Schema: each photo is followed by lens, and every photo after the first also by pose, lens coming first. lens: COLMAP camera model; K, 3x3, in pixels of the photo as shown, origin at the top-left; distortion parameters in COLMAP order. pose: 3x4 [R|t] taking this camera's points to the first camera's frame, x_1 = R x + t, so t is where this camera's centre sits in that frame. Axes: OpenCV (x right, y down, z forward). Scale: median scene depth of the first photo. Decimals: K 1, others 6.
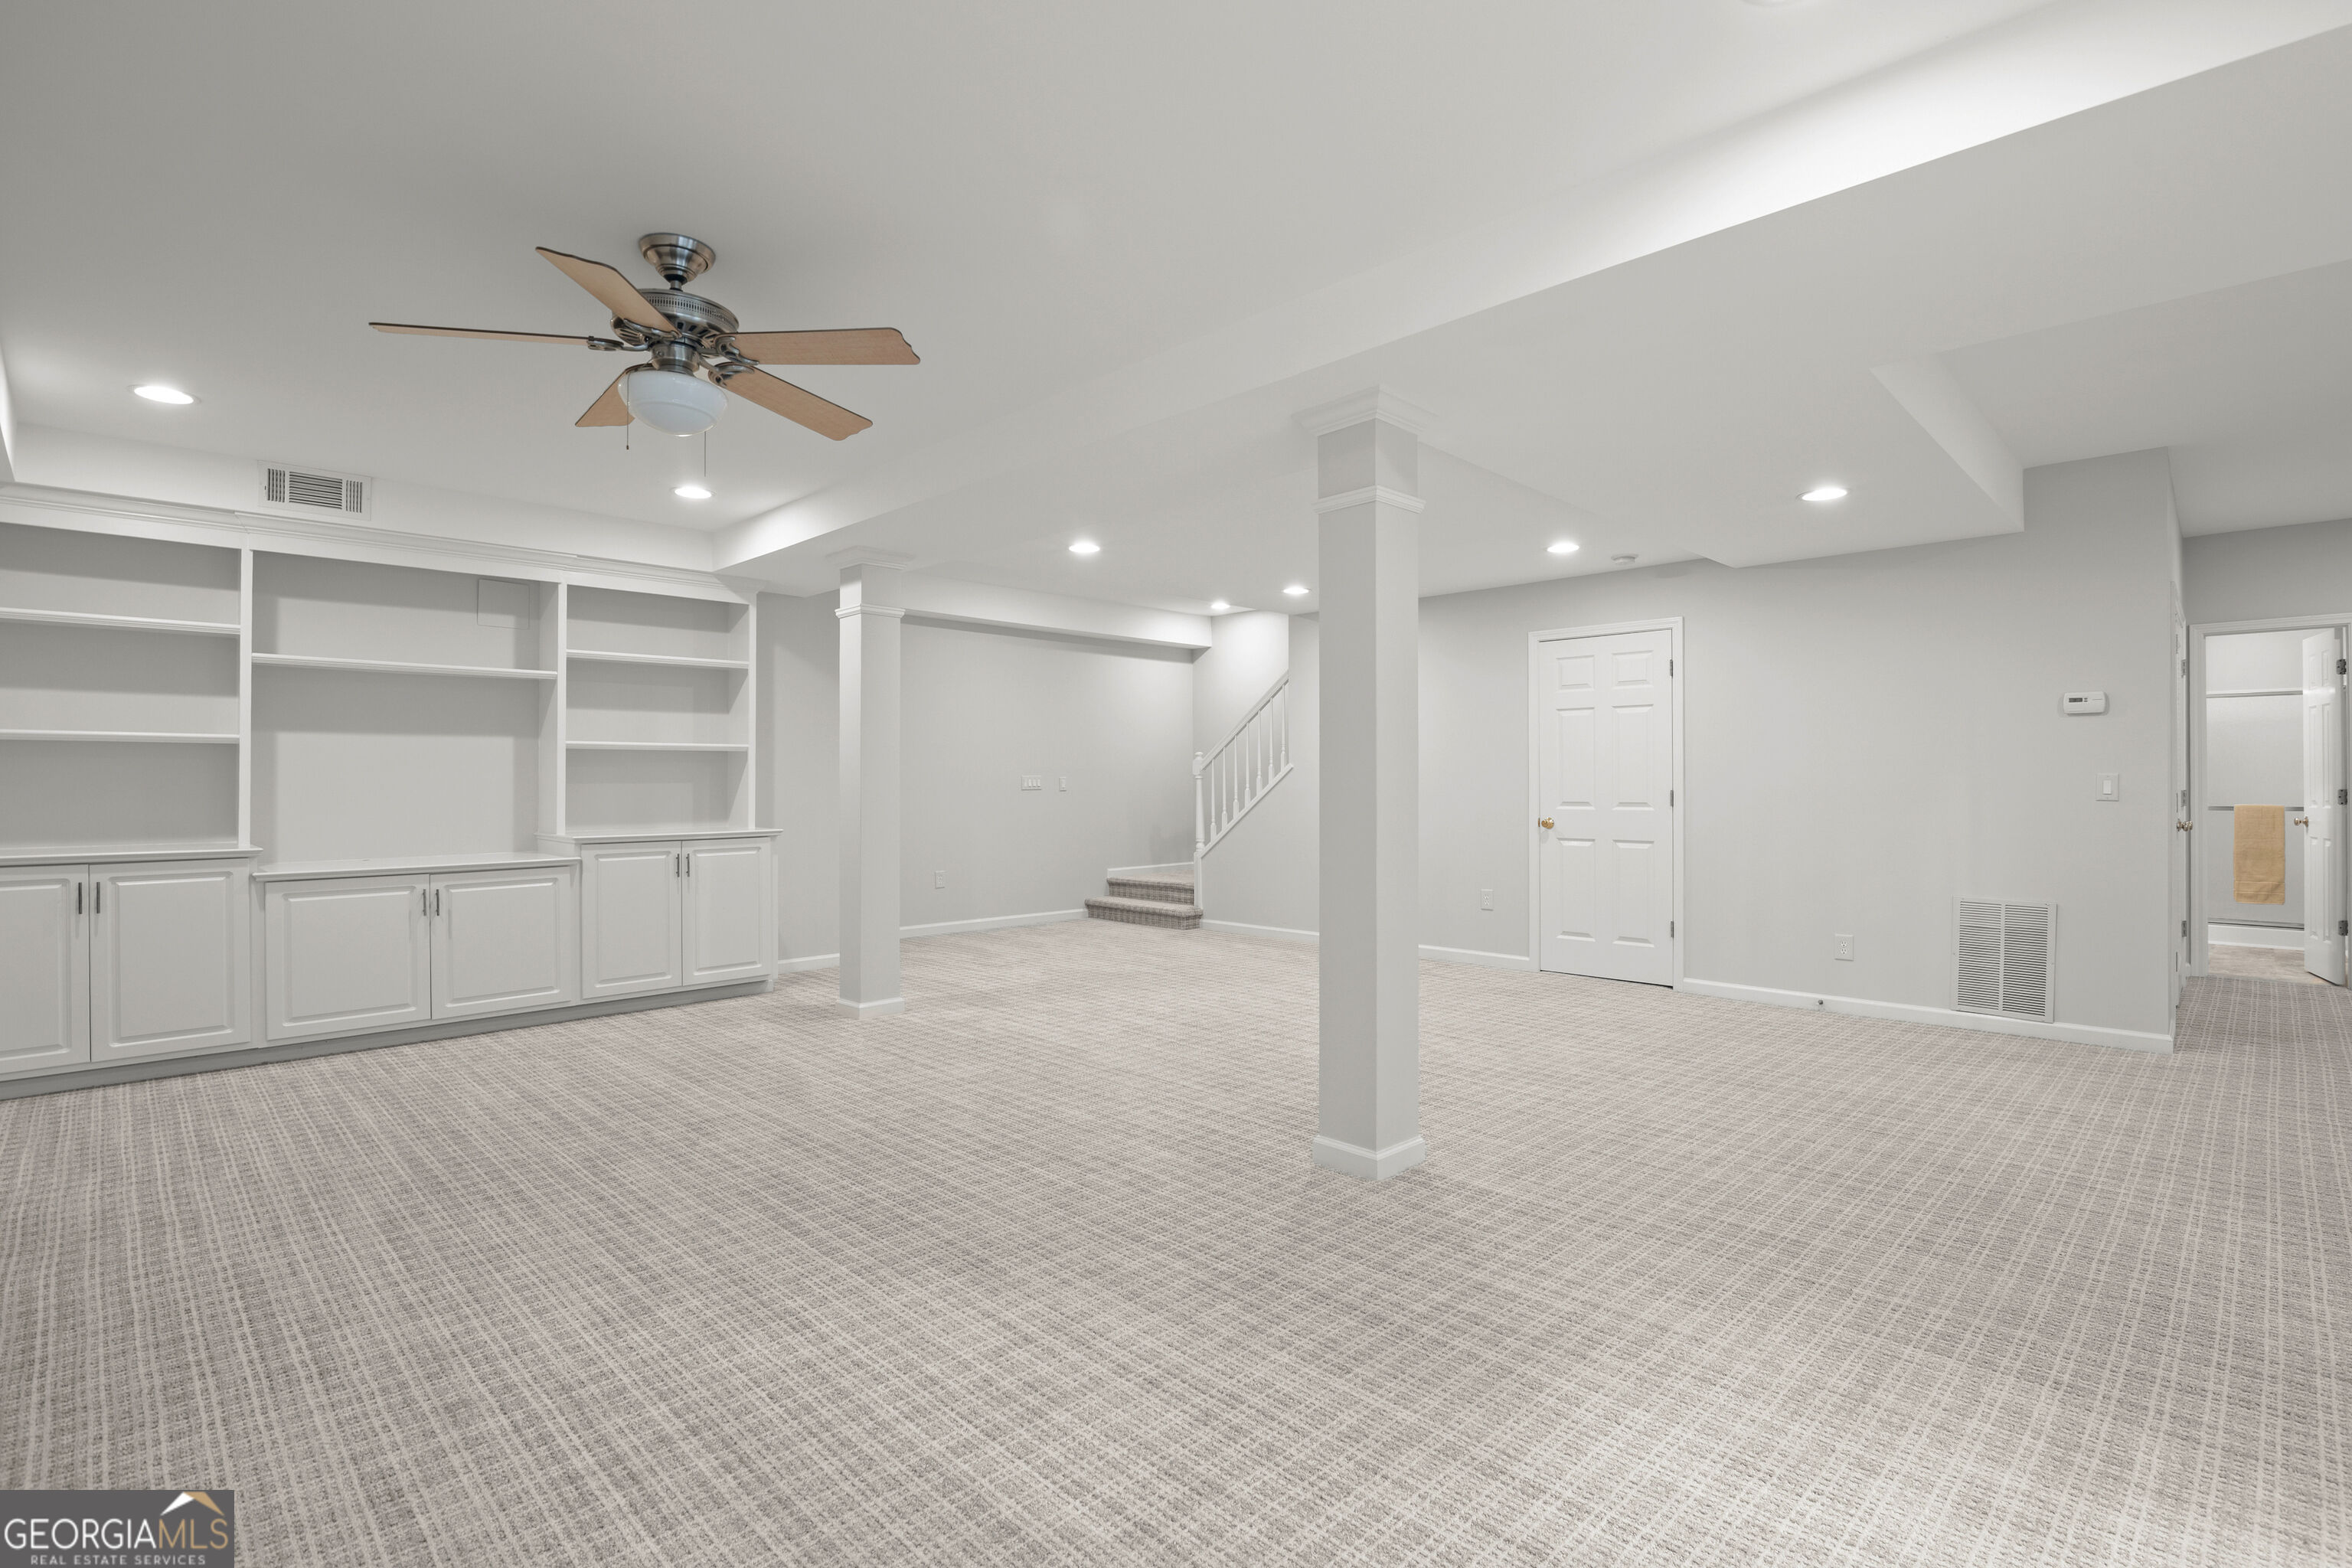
lens RADIAL K [[1078.3, 0, 1186.0], [0, 1078.3, 788.3], [0, 0, 1]] dist [-0.014274, -0.000003]
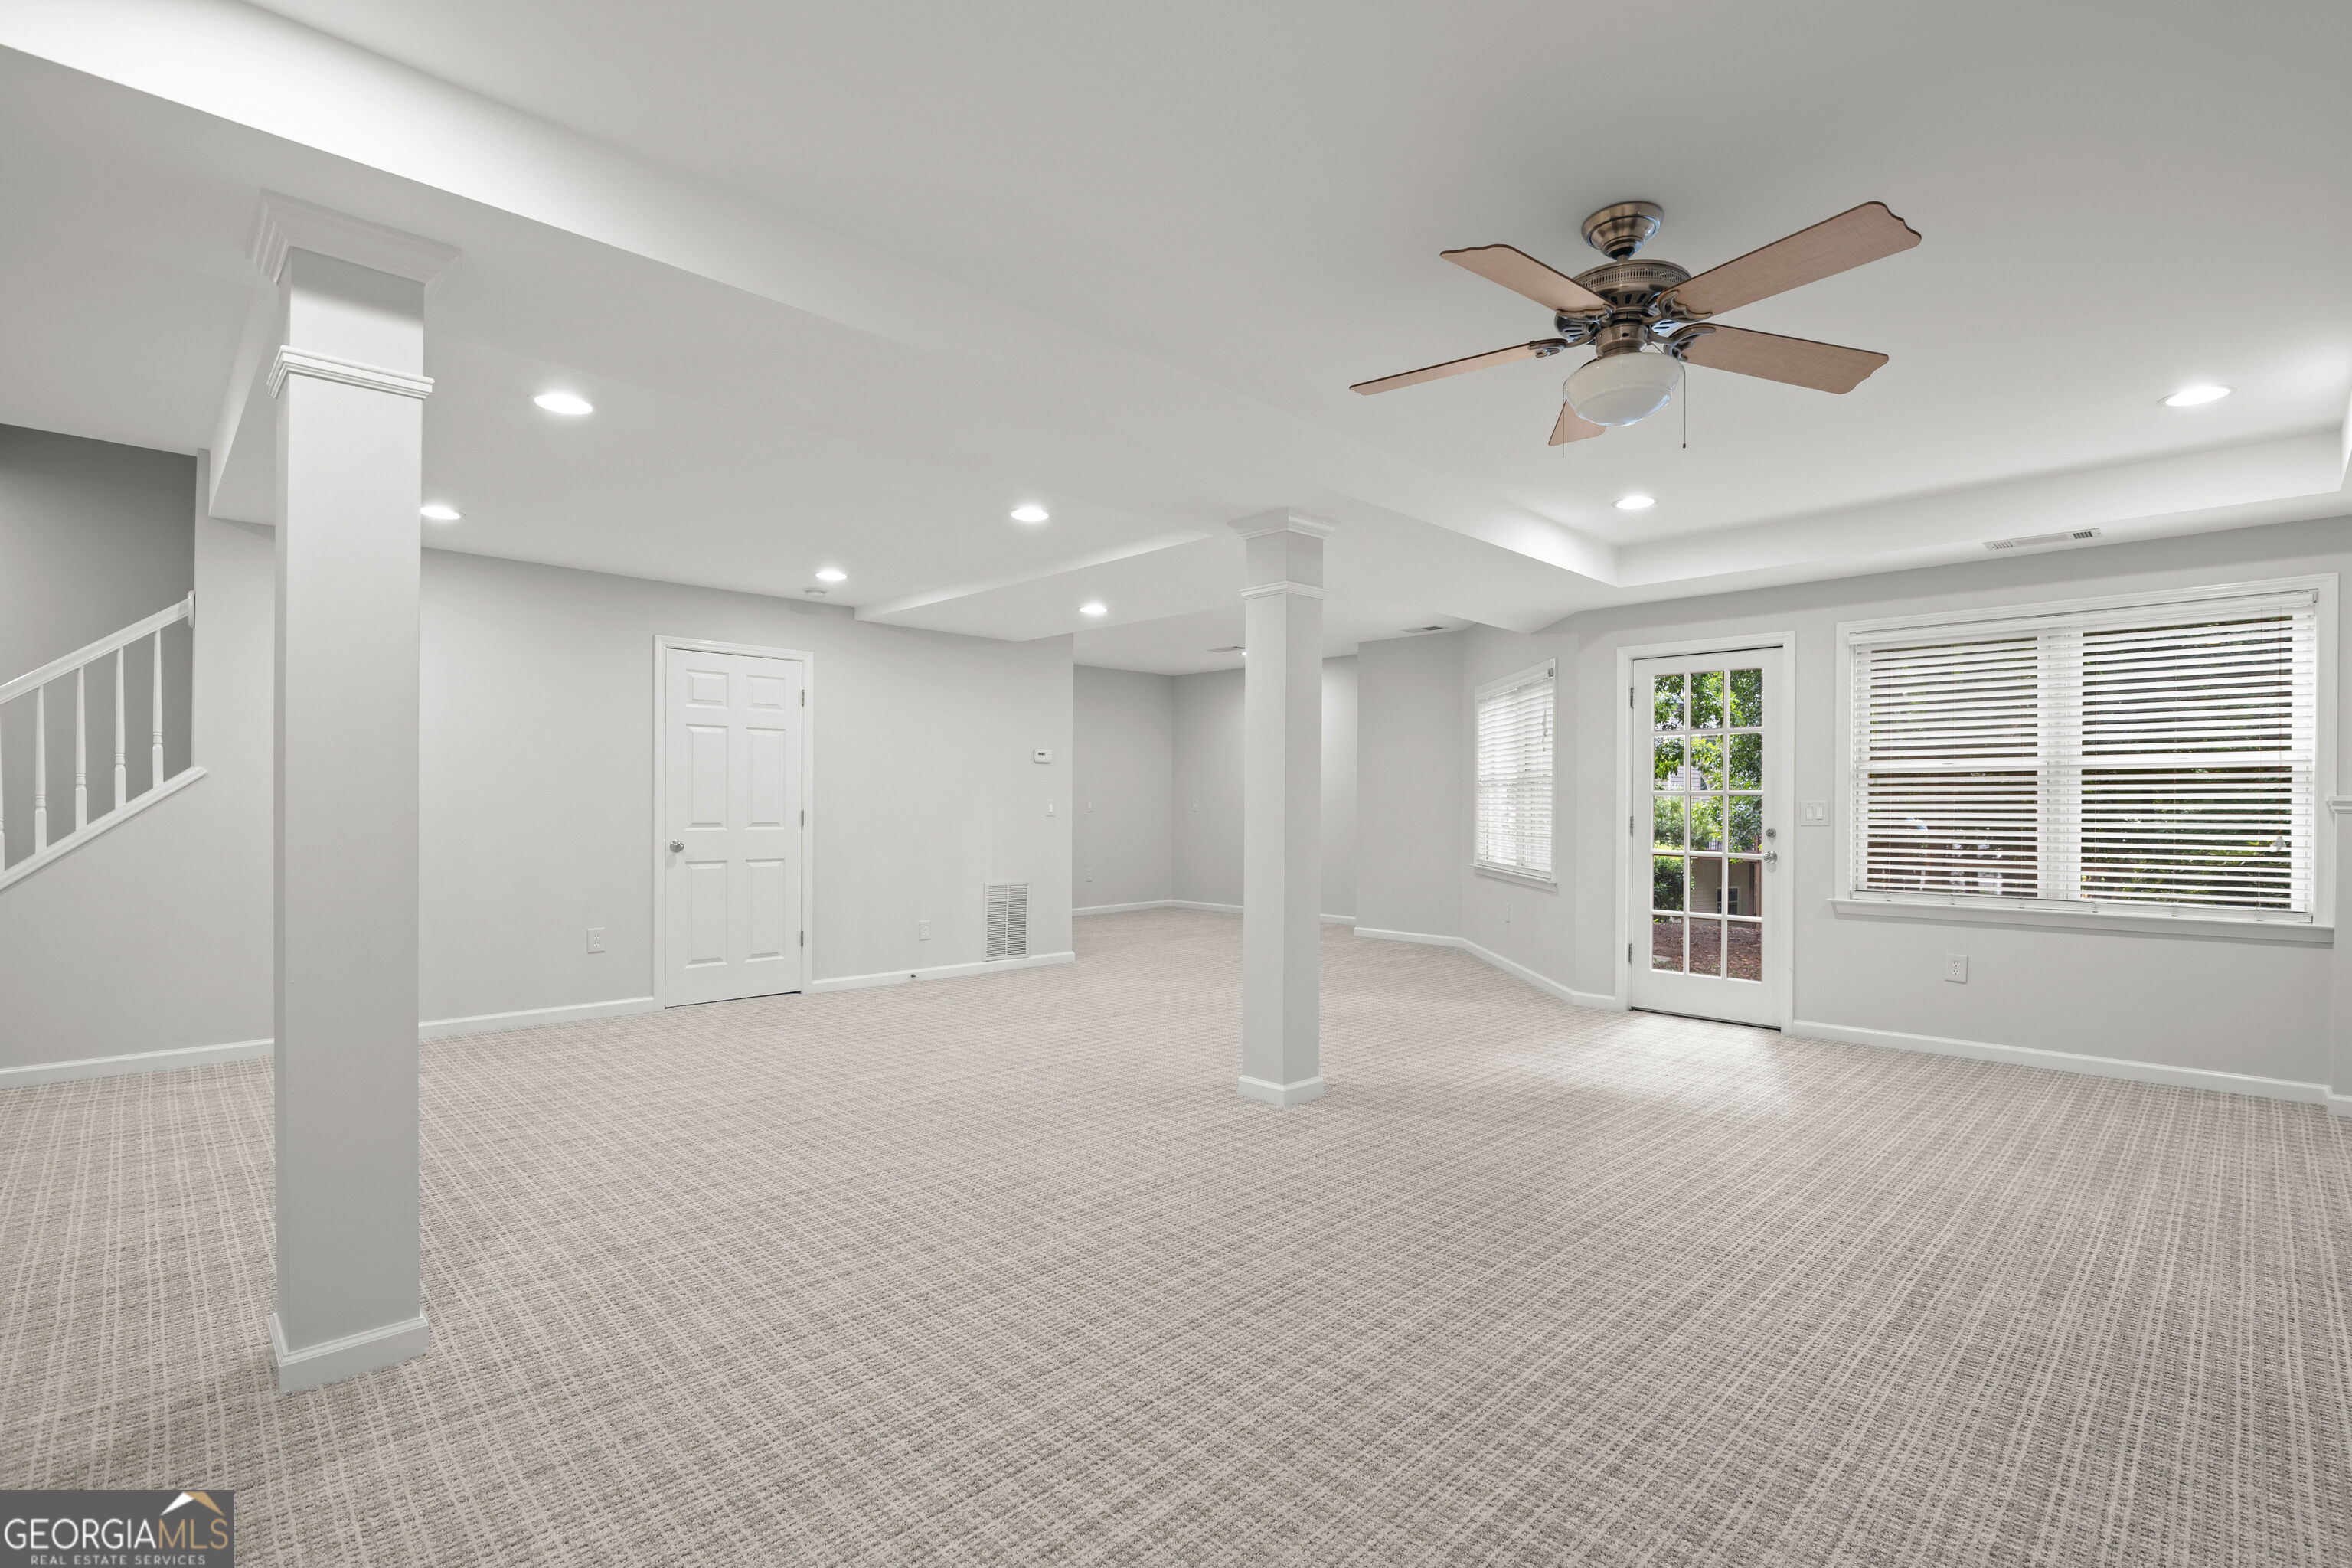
lens RADIAL K [[1078.3, 0, 1164.9], [0, 1078.3, 804.9], [0, 0, 1]] dist [-0.014274, -0.000003]
pose [[0.024814, 0.003311, 0.999687, -0.797867], [-0.002234, 0.999992, -0.003256, -0.001324], [-0.999690, -0.002153, 0.024821, 0.774504]]
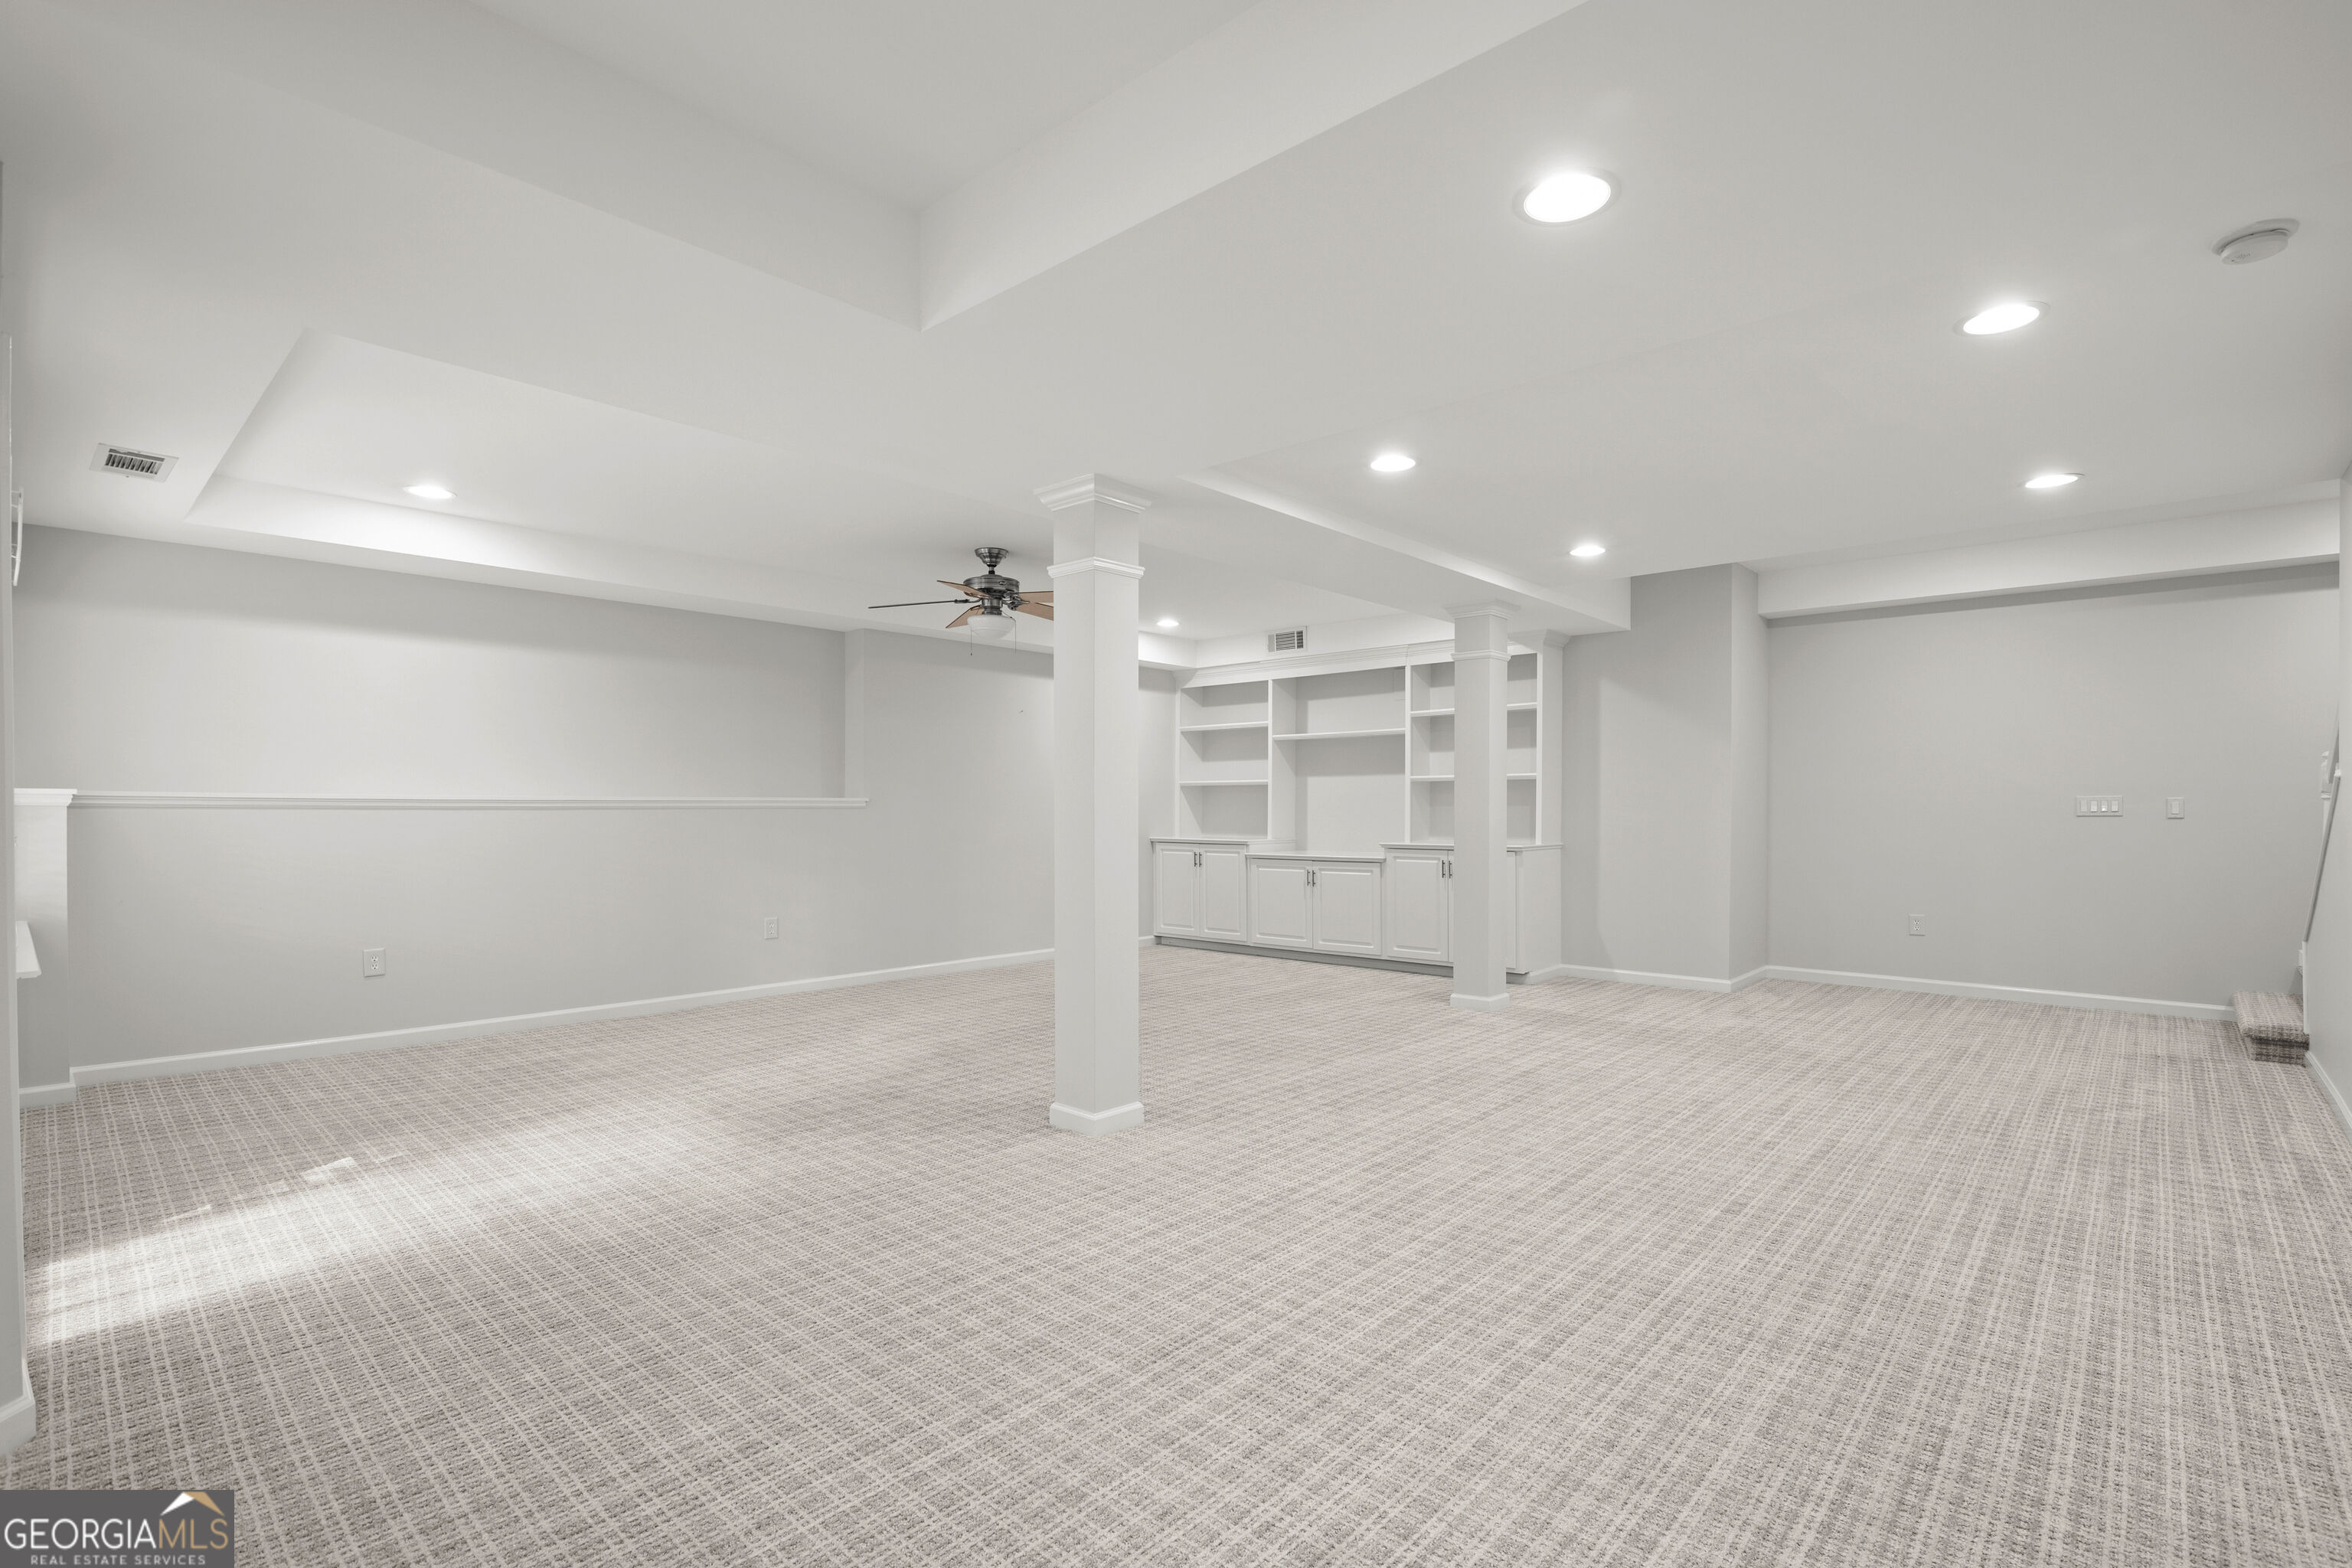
lens RADIAL K [[1078.3, 0, 1187.0], [0, 1078.3, 794.8], [0, 0, 1]] dist [-0.014274, -0.000003]
pose [[0.057089, -0.011611, -0.998302, 0.944779], [-0.006677, 0.999906, -0.012011, -0.000032], [0.998347, 0.007351, 0.057006, 0.716054]]
